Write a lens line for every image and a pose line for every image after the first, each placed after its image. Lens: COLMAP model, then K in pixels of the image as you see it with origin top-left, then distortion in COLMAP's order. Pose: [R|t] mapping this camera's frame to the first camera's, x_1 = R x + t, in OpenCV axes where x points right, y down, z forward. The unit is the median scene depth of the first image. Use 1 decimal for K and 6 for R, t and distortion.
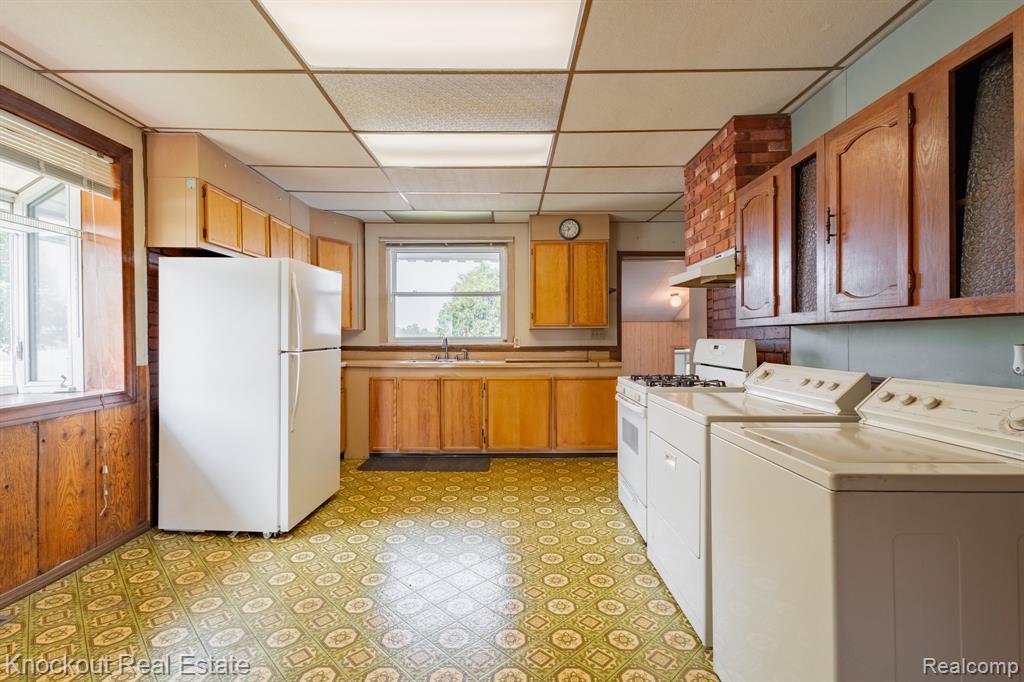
lens RADIAL K [[473.1, 0, 510.7], [0, 473.1, 342.4], [0, 0, 1]] dist [0.007503, -0.002915]
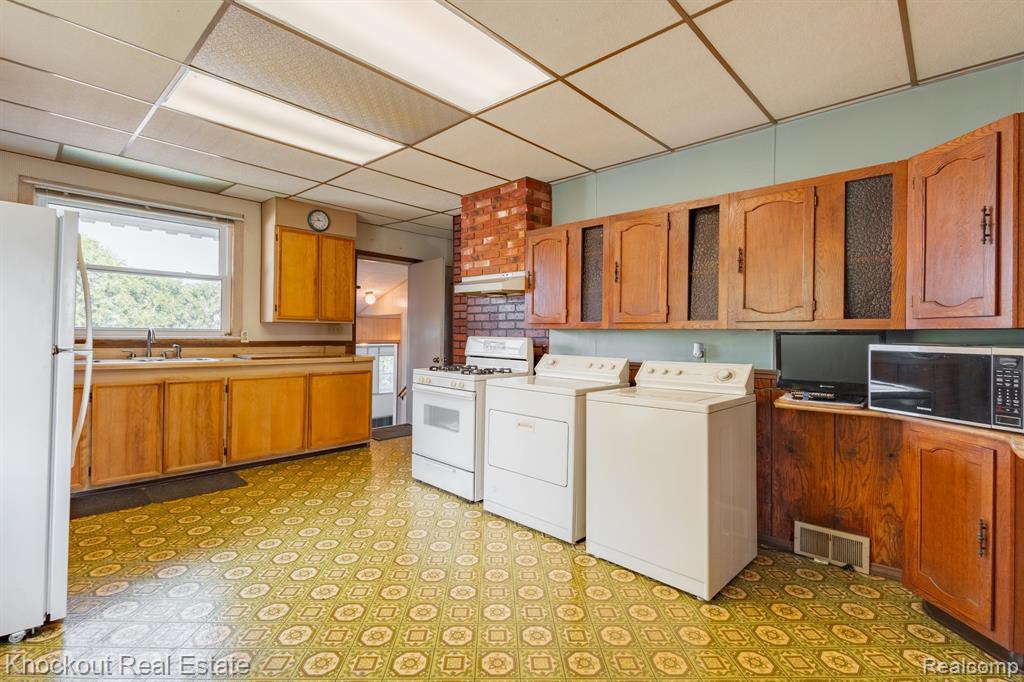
lens RADIAL K [[473.1, 0, 510.7], [0, 473.1, 336.0], [0, 0, 1]] dist [0.007503, -0.002915]
pose [[0.683184, 0.011969, 0.730148, -0.329628], [-0.011701, 0.999917, -0.005443, -0.001704], [-0.730152, -0.004825, 0.683267, 0.049672]]
